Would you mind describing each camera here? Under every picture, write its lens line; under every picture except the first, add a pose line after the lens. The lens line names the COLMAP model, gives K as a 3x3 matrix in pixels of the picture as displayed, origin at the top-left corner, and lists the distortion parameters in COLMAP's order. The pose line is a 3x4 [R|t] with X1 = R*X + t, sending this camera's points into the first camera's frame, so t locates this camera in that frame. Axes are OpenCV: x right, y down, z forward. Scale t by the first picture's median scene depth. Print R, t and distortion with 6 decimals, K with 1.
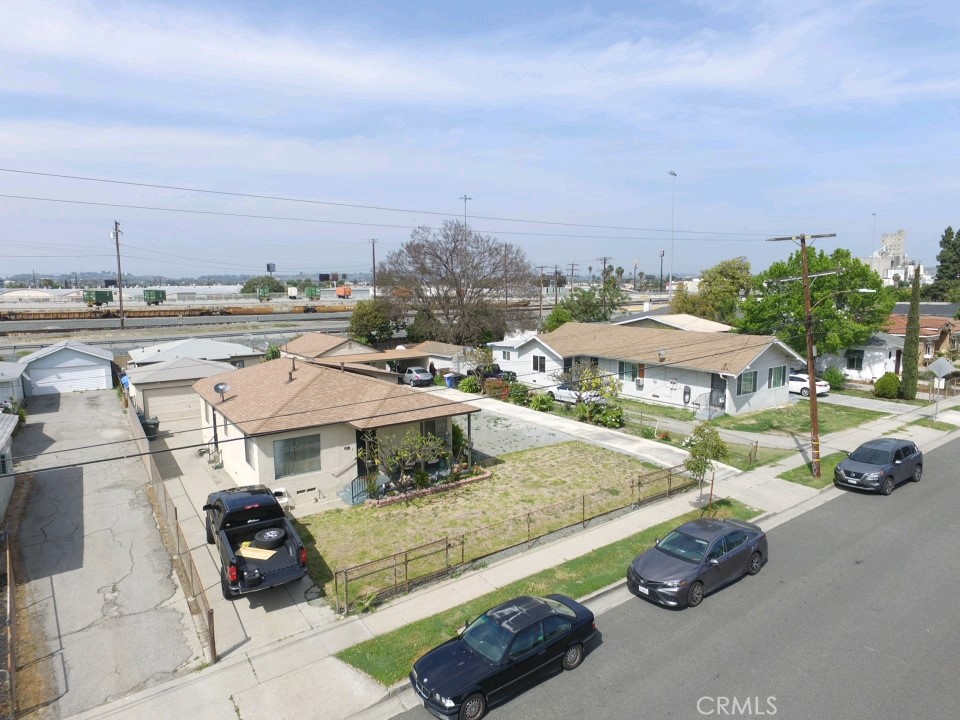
lens RADIAL K [[555.5, 0, 475.9], [0, 555.5, 363.8], [0, 0, 1]] dist [-0.008481, 0.009593]
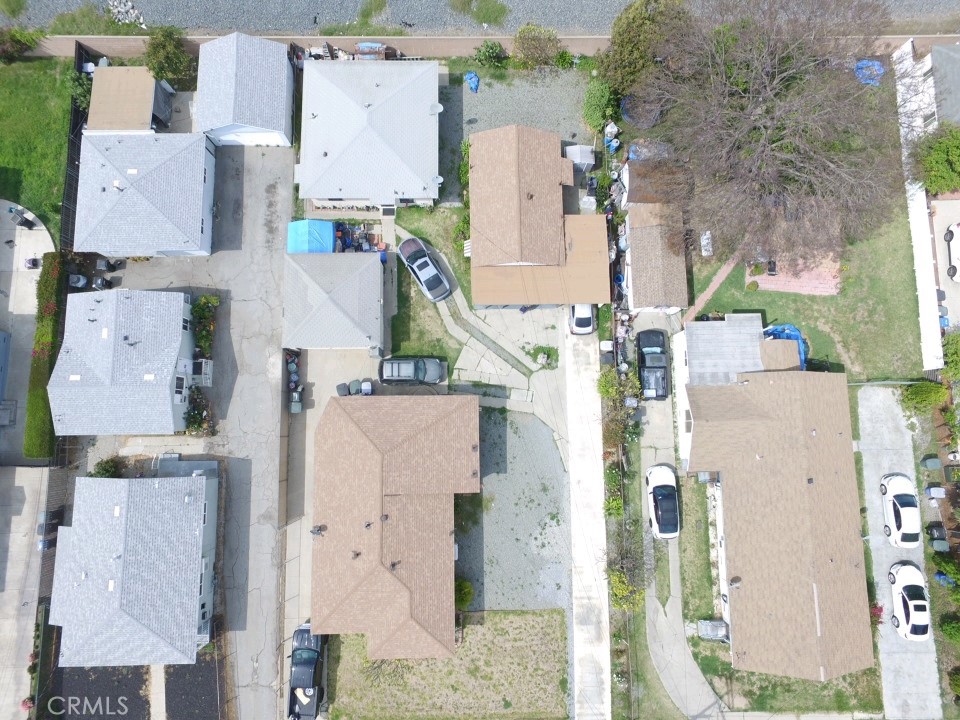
lens RADIAL K [[555.5, 0, 477.4], [0, 555.5, 359.8], [0, 0, 1]] dist [-0.008481, 0.009593]
pose [[0.825902, 0.561897, -0.046456, -0.229744], [-0.104190, 0.233080, 0.966860, -1.117543], [0.554104, -0.793691, 0.251045, 0.938166]]
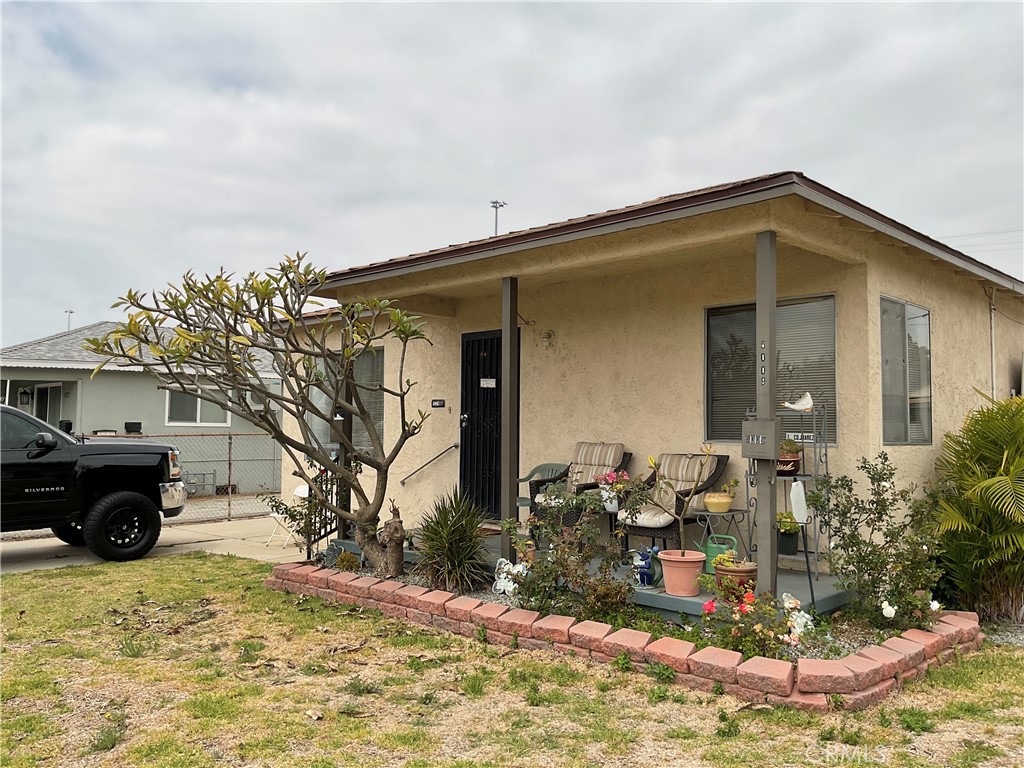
lens RADIAL K [[844.4, 0, 507.7], [0, 844.4, 388.5], [0, 0, 1]] dist [0.089897, -0.181219]
pose [[0.185854, -0.039361, -0.981789, 0.147924], [-0.138494, 0.988173, -0.065834, 0.115303], [0.972768, 0.148207, 0.178204, 0.654213]]
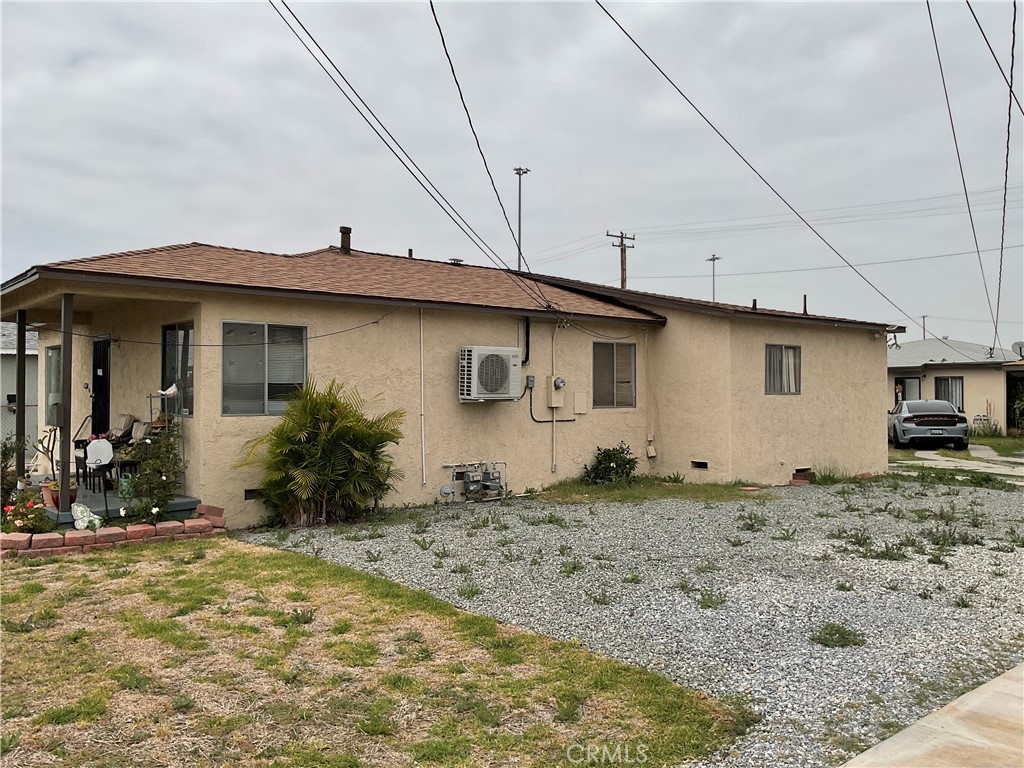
lens RADIAL K [[844.4, 0, 504.5], [0, 844.4, 385.9], [0, 0, 1]] dist [0.089897, -0.181219]
pose [[0.095084, 0.001629, -0.995468, 0.296922], [-0.131976, 0.991192, -0.010984, 0.080446], [0.986682, 0.132422, 0.094461, 0.855460]]
